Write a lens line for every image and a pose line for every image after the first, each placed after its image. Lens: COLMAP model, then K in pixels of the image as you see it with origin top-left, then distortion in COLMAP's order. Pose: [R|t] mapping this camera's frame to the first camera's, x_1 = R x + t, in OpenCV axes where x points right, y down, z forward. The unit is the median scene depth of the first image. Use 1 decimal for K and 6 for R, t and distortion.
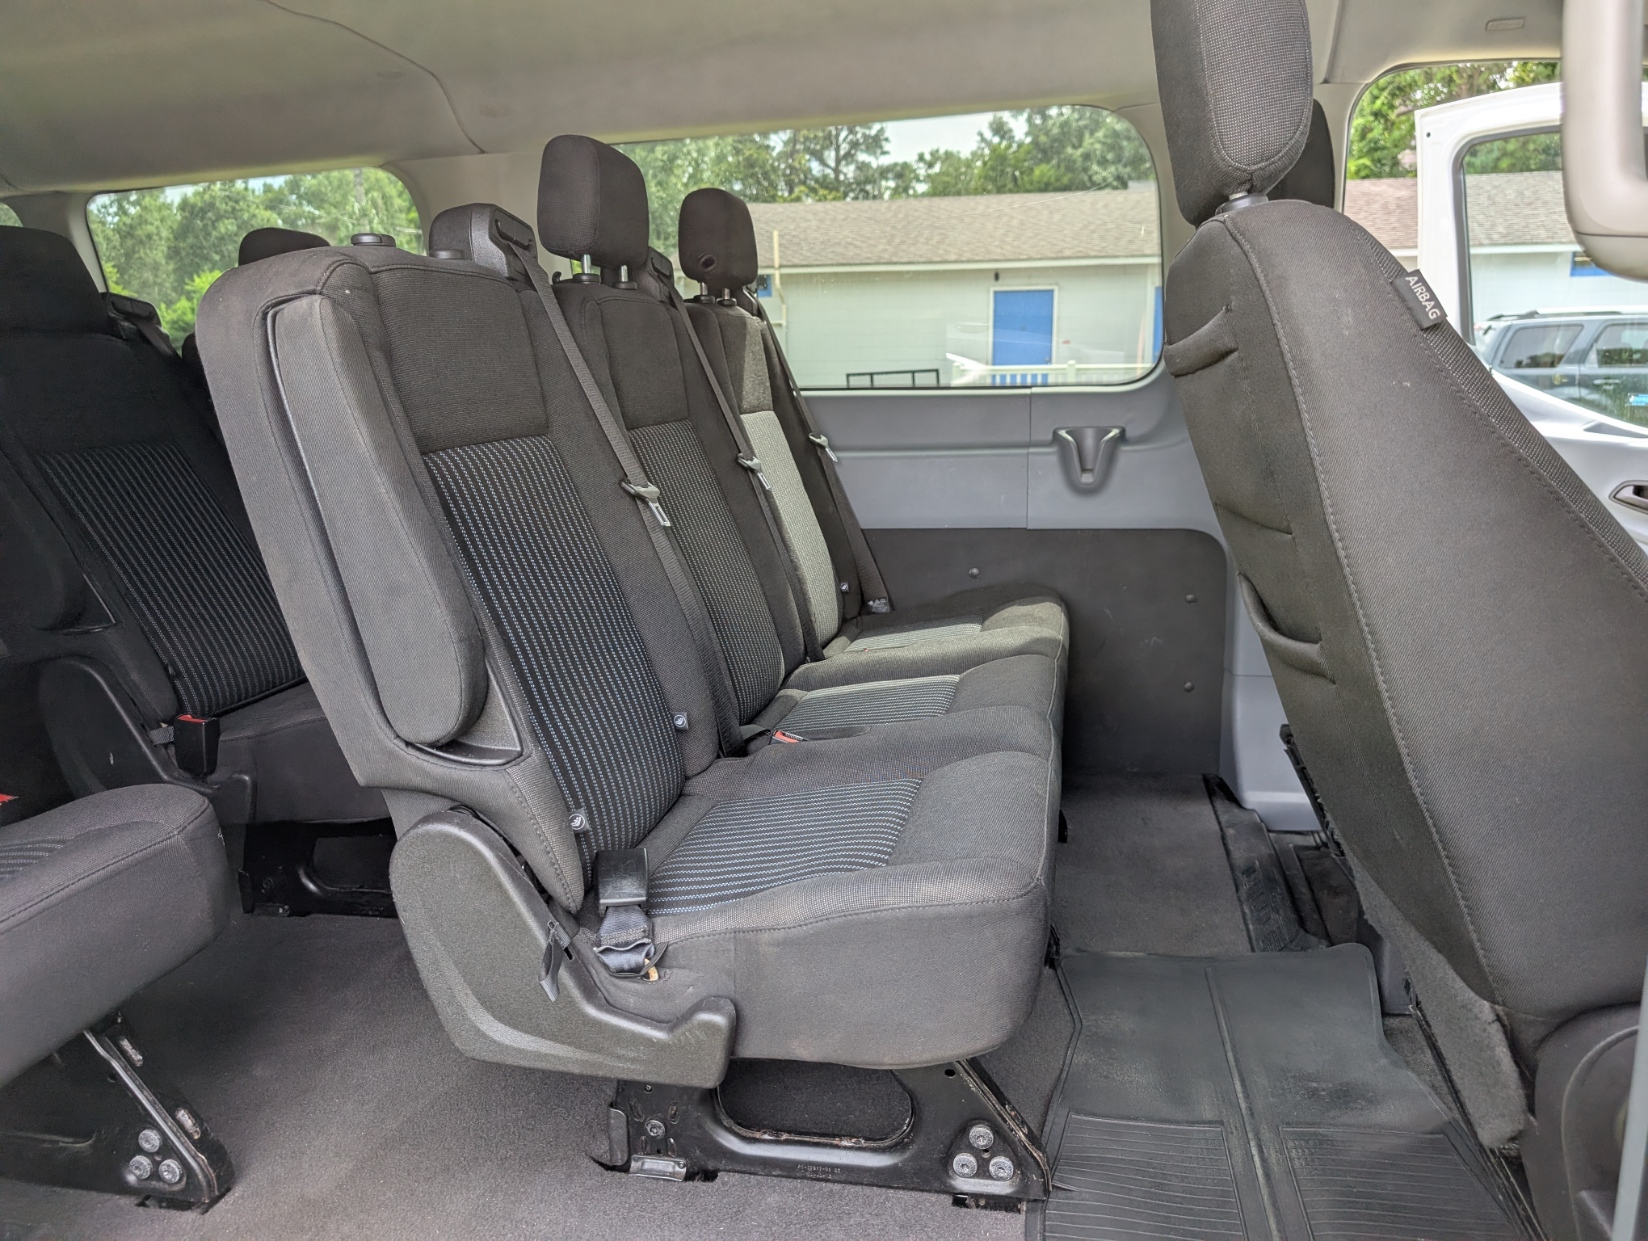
lens RADIAL K [[1208.9, 0, 824.0], [0, 1208.9, 620.5], [0, 0, 1]] dist [0.009421, 0.002491]
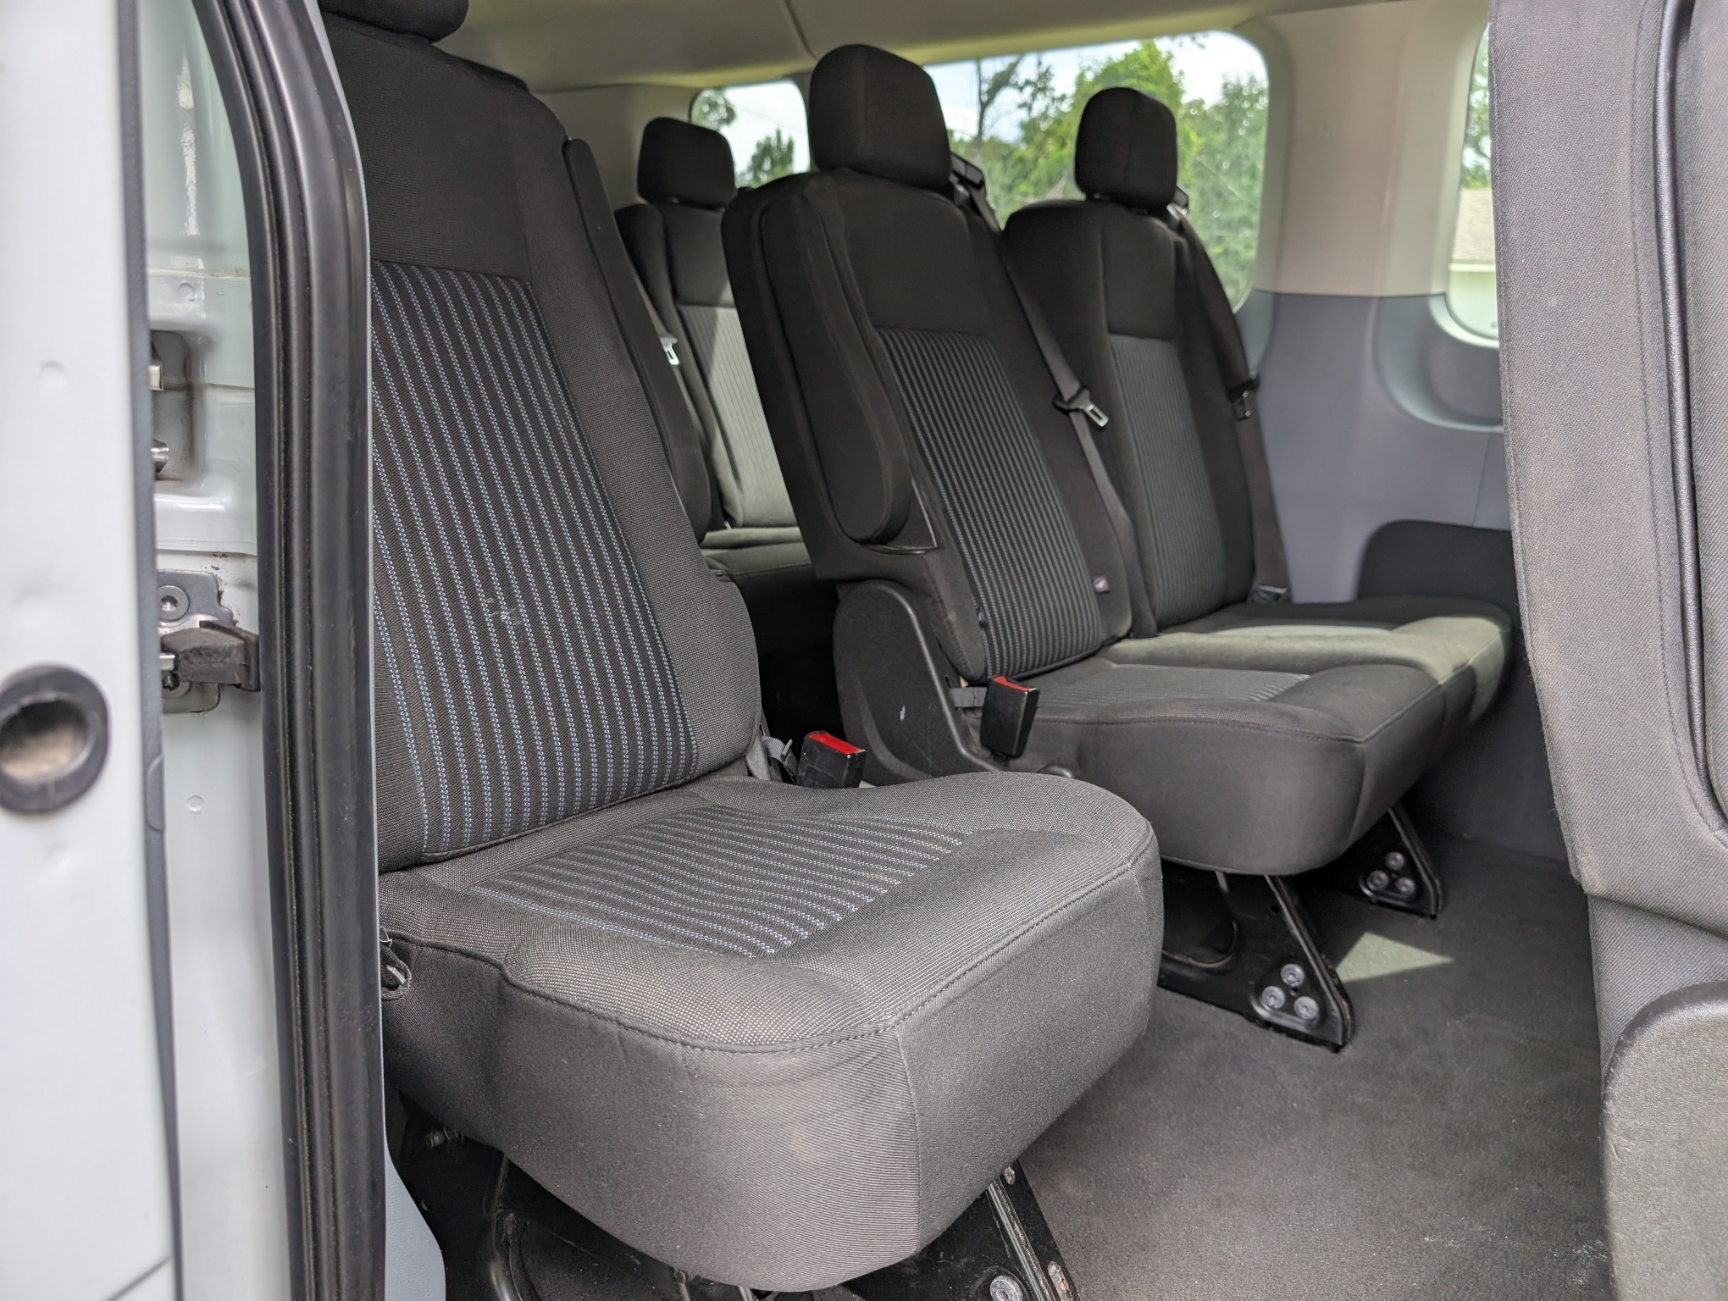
lens RADIAL K [[1297.4, 0, 859.6], [0, 1297.4, 660.1], [0, 0, 1]] dist [0.007369, -0.011424]
pose [[0.905476, 0.182400, -0.383202, -0.403262], [-0.173009, 0.983142, 0.059157, 0.047336], [0.387532, 0.012732, 0.921768, 0.281492]]
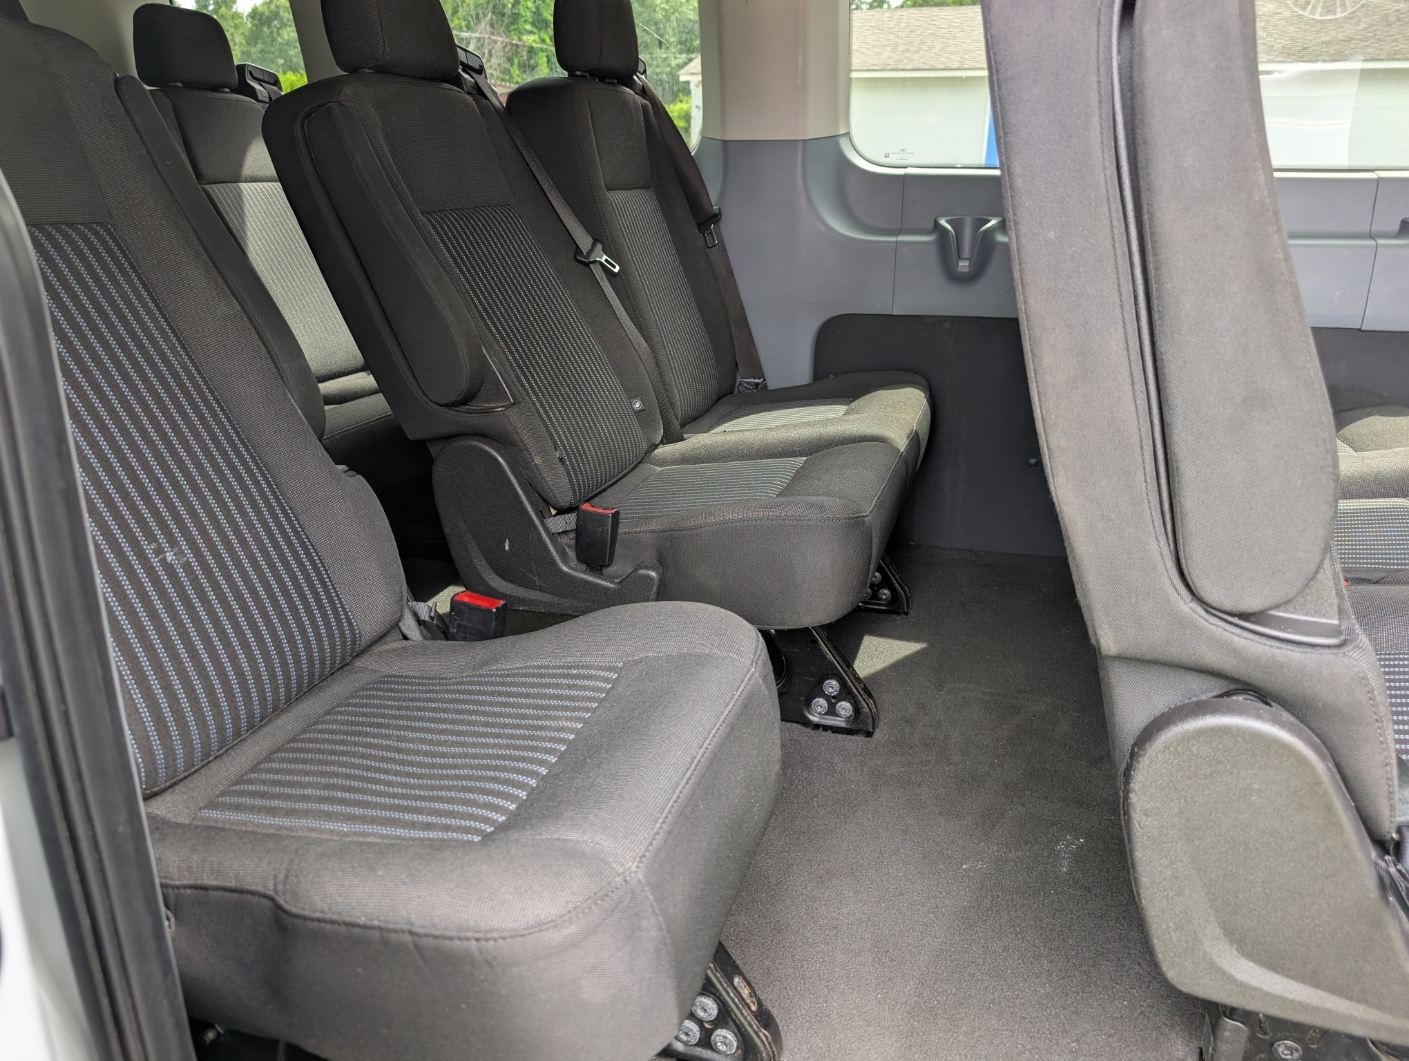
lens RADIAL K [[1052.8, 0, 704.5], [0, 1052.8, 530.5], [0, 0, 1]] dist [0.004994, 0.003798]
pose [[0.993898, 0.055392, -0.095388, -0.488146], [-0.042972, 0.990887, 0.127655, -0.012571], [0.101589, -0.122777, 0.987221, 0.279873]]
